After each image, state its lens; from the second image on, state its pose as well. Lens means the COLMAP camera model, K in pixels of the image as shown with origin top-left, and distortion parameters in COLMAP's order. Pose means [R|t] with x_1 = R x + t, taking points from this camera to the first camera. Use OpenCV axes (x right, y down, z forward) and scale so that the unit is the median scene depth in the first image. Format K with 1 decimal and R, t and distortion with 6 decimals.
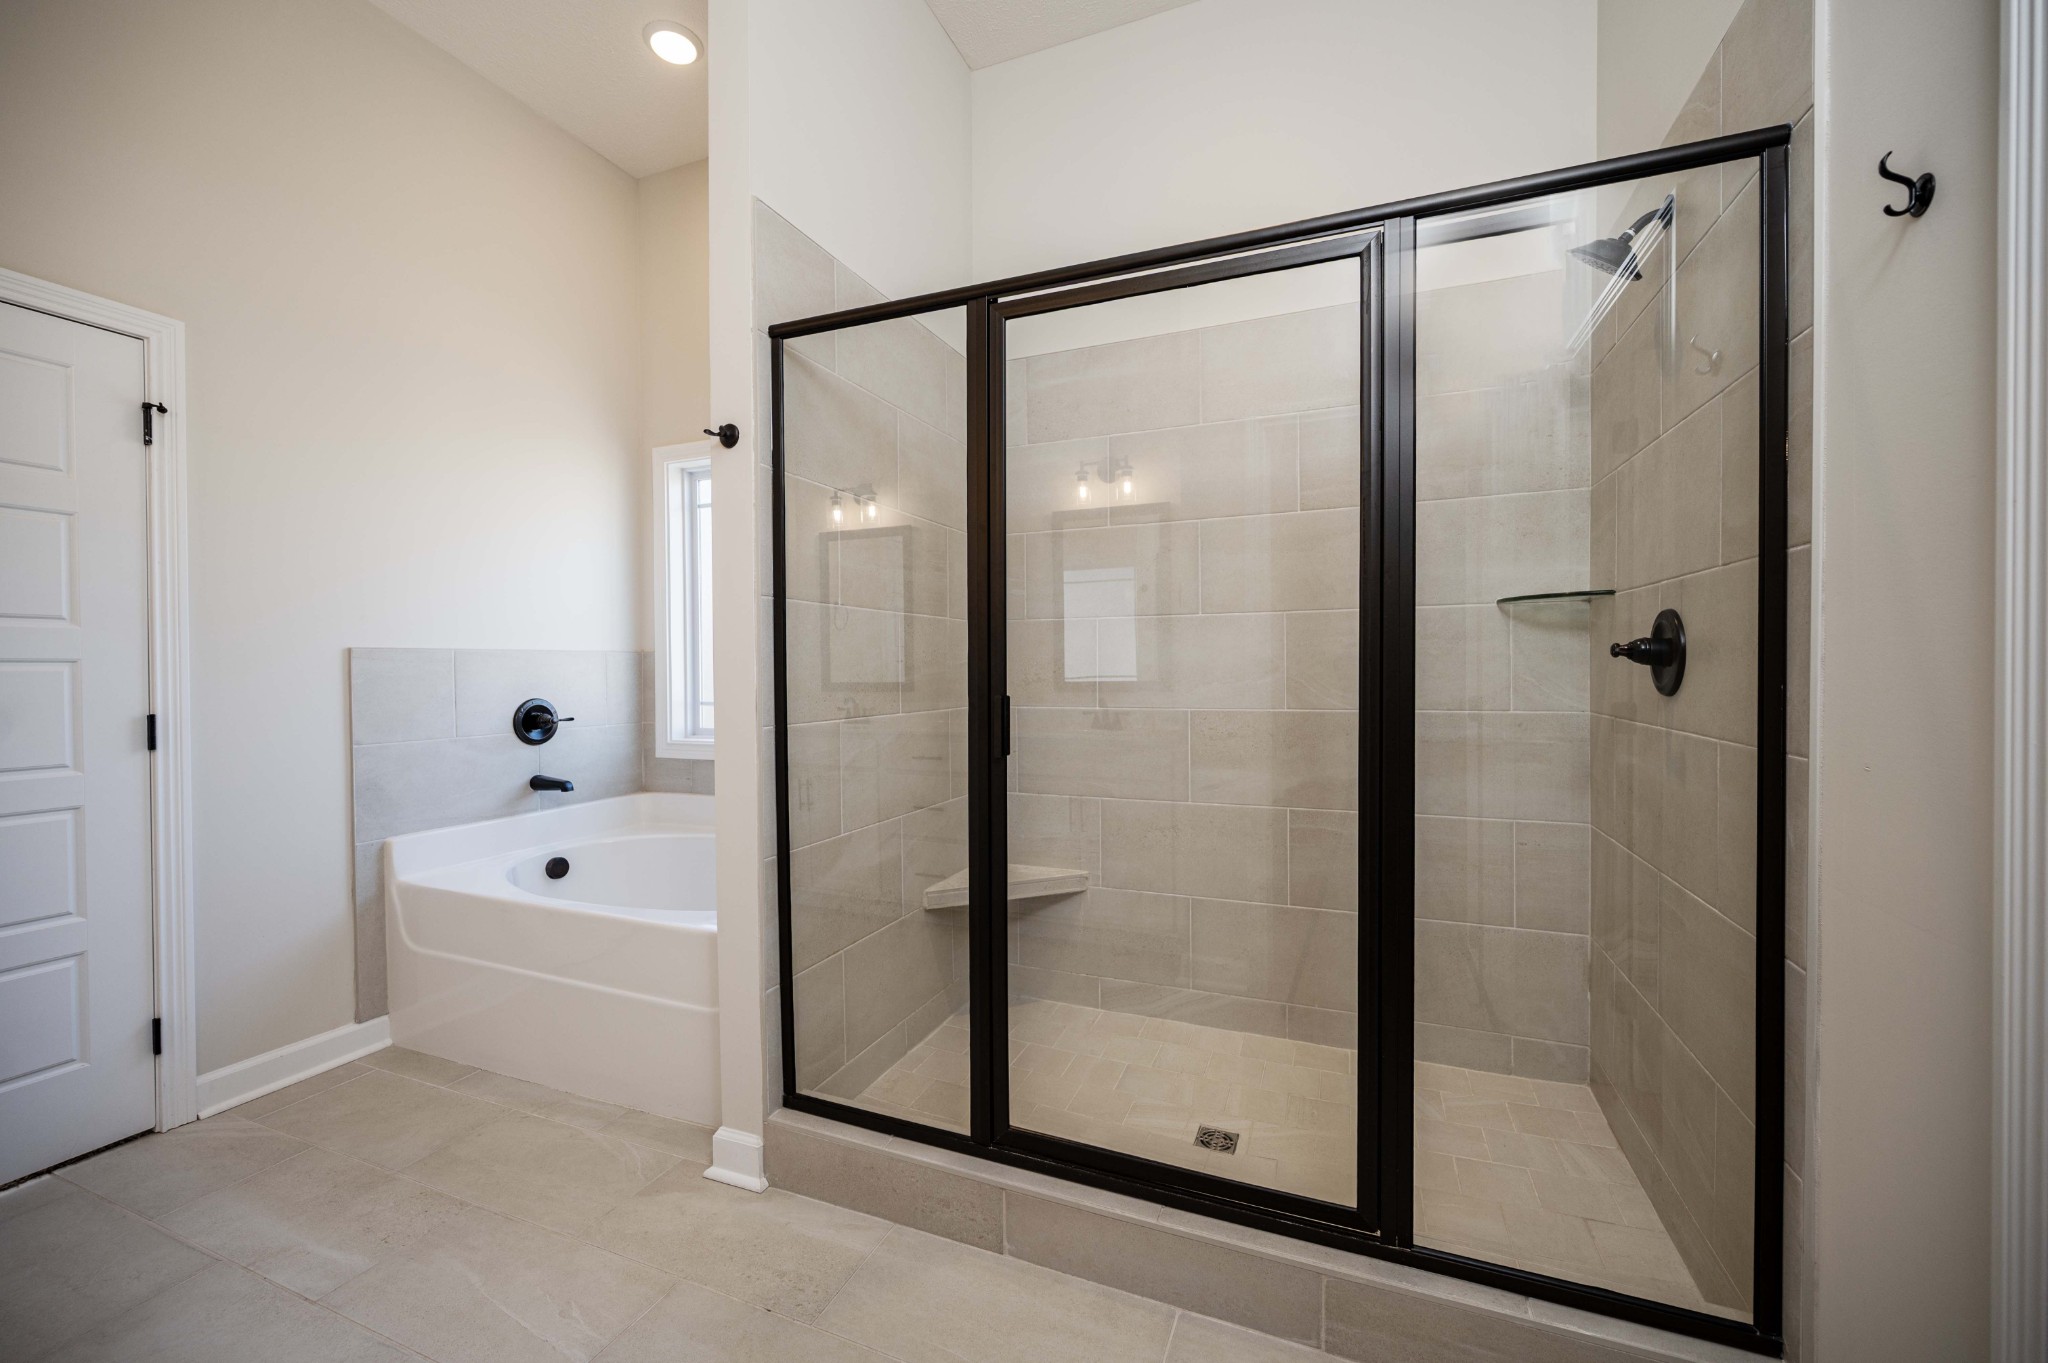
lens RADIAL K [[802.4, 0, 1024.6], [0, 802.4, 676.6], [0, 0, 1]] dist [-0.000633, -0.000510]
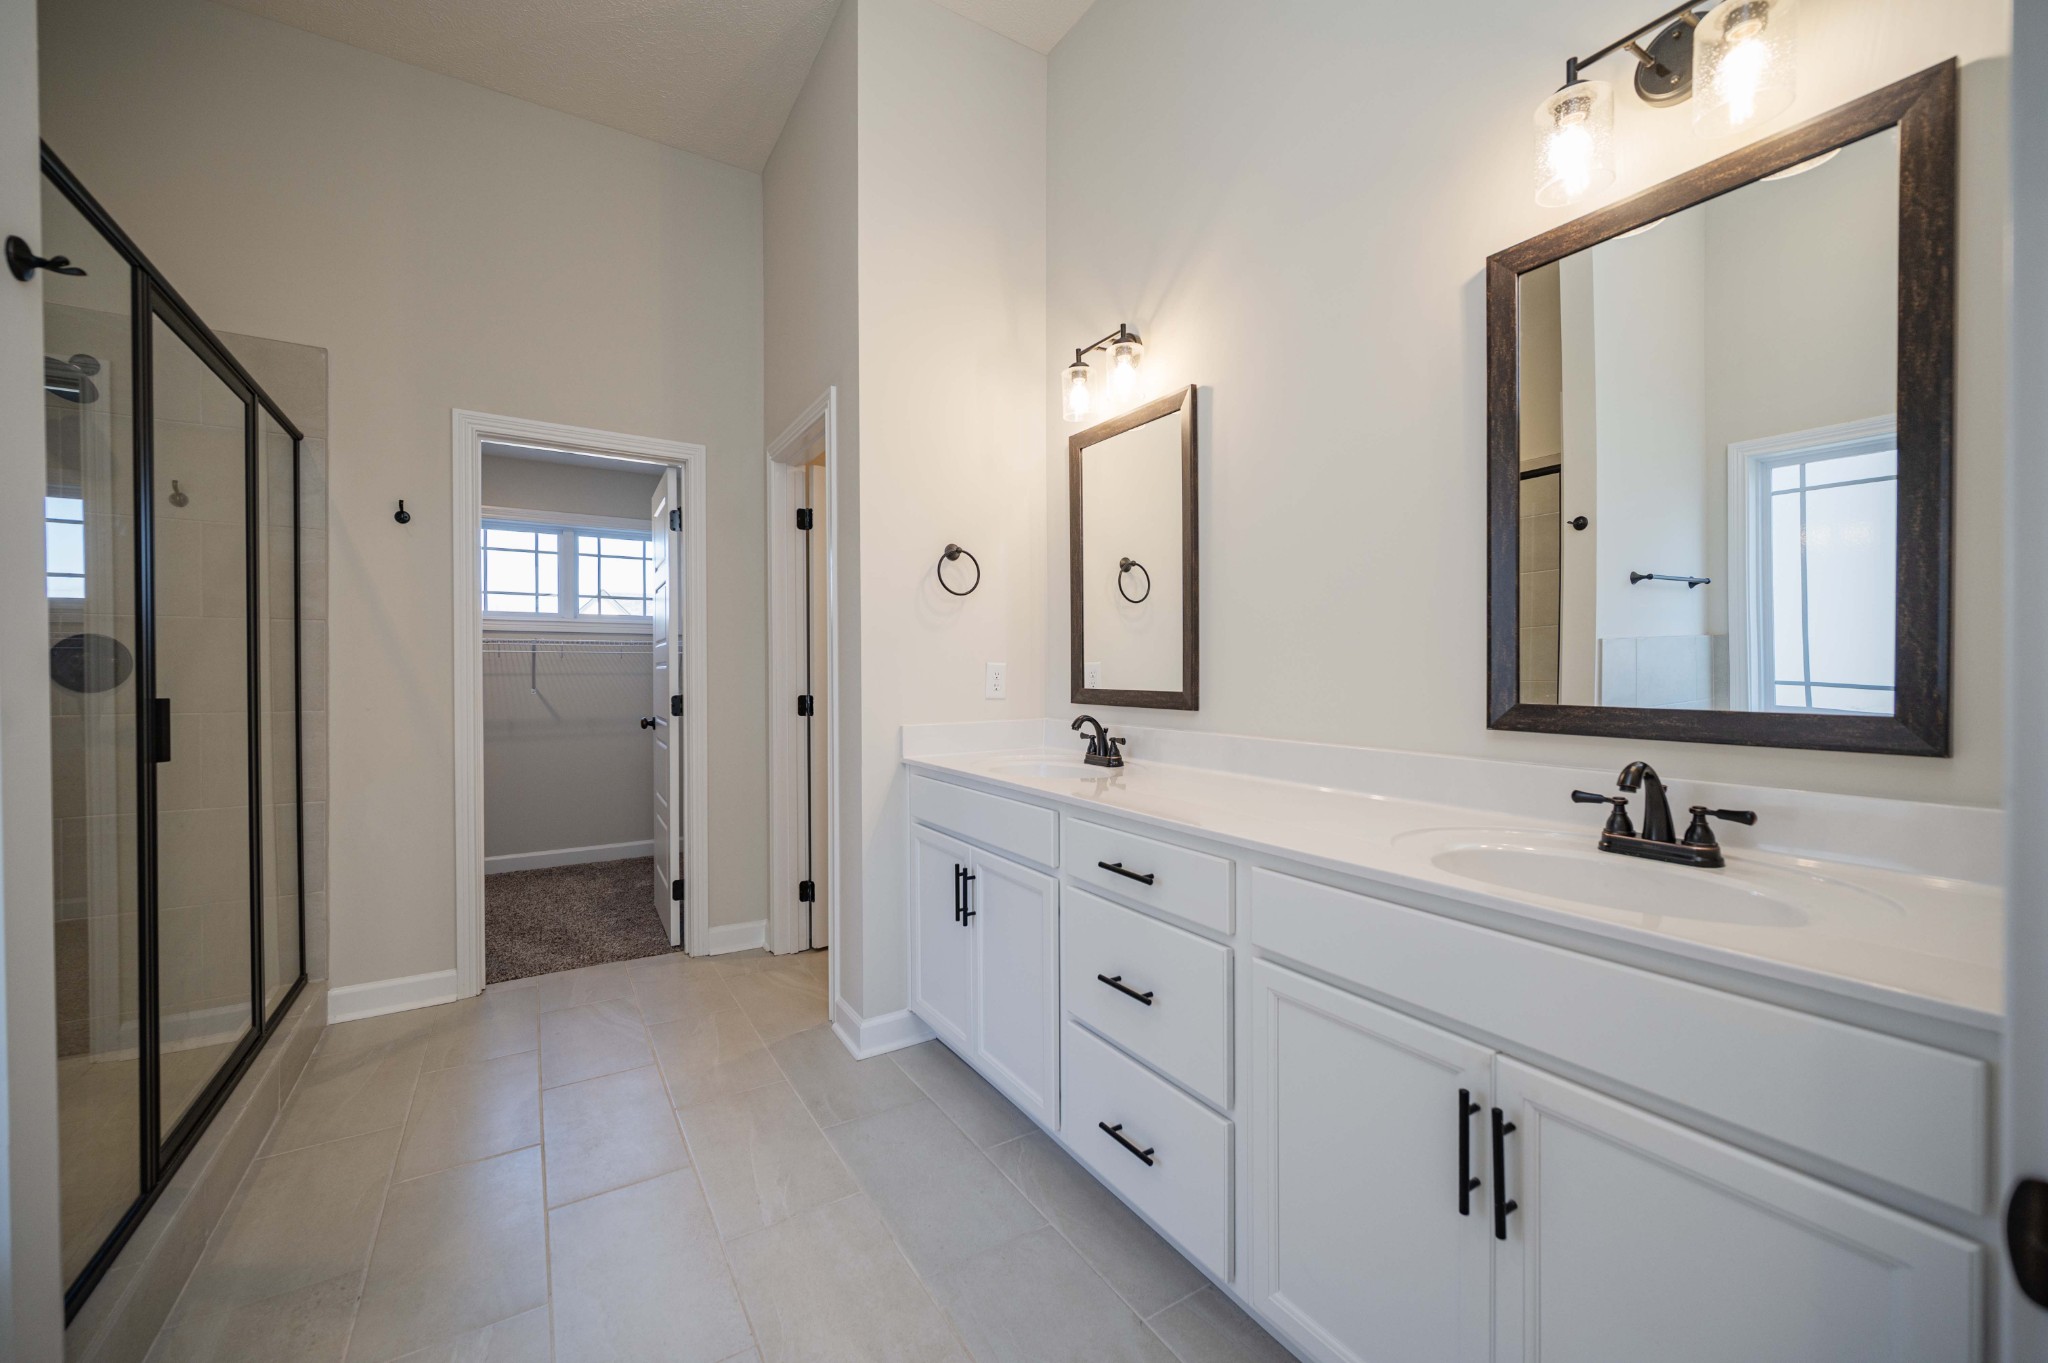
lens RADIAL K [[802.4, 0, 1024.6], [0, 802.4, 676.6], [0, 0, 1]] dist [-0.000633, -0.000510]
pose [[-0.809822, 0.002351, 0.586670, -1.422377], [0.009861, 0.999905, 0.009604, -0.003141], [-0.586592, 0.013563, -0.809769, 1.159803]]
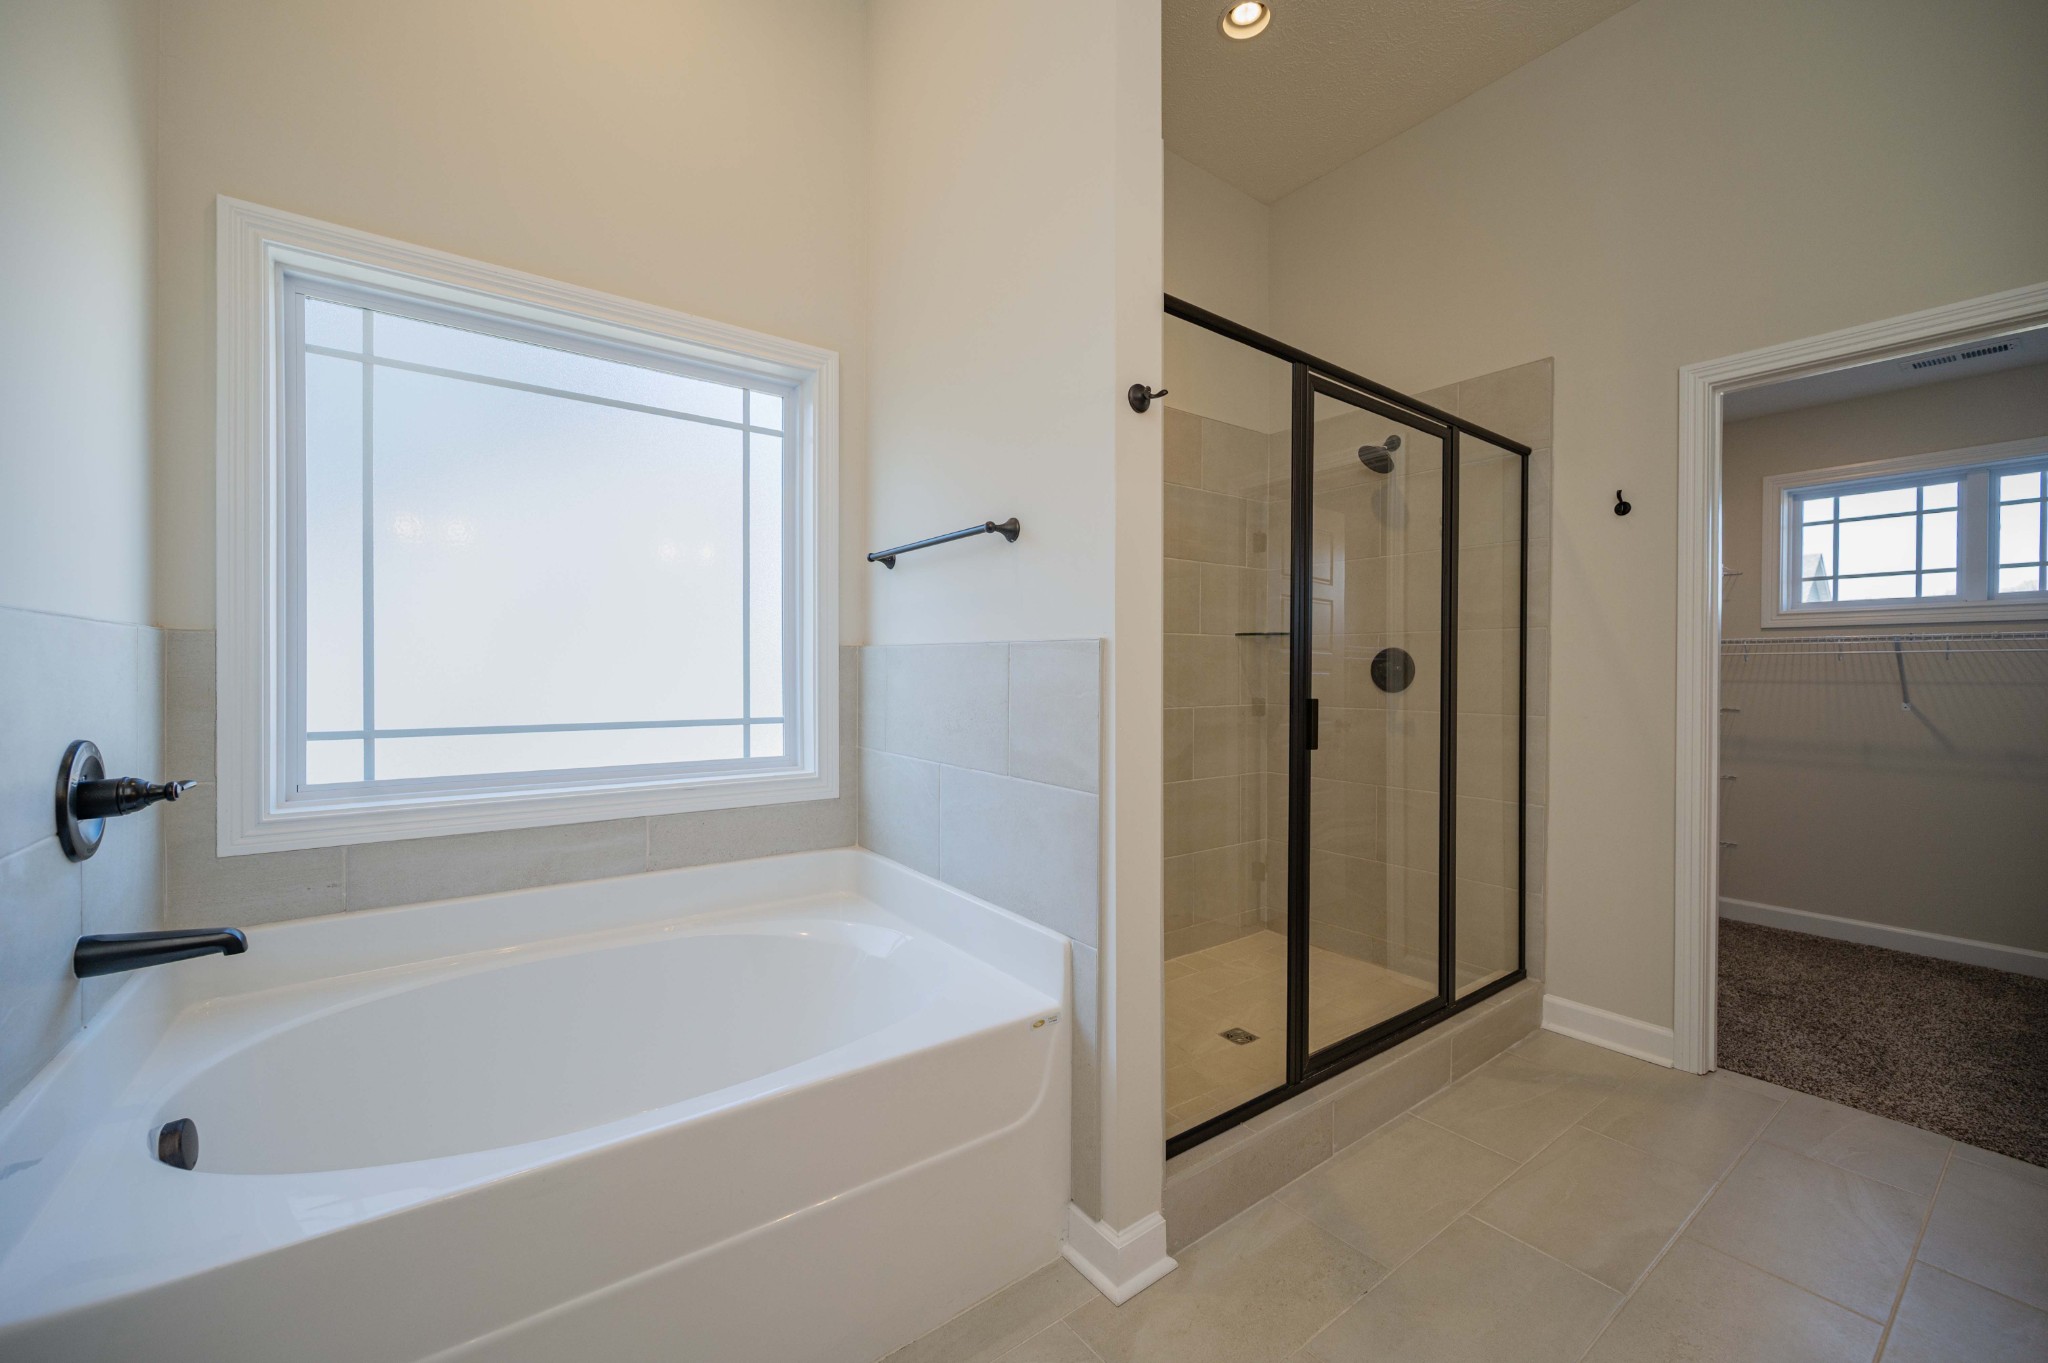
lens RADIAL K [[802.4, 0, 1024.6], [0, 802.4, 676.6], [0, 0, 1]] dist [-0.000633, -0.000510]
pose [[0.519837, 0.005717, 0.854246, -1.279913], [-0.000724, 0.999980, -0.006251, -0.002837], [-0.854265, 0.002631, 0.519831, 0.738996]]
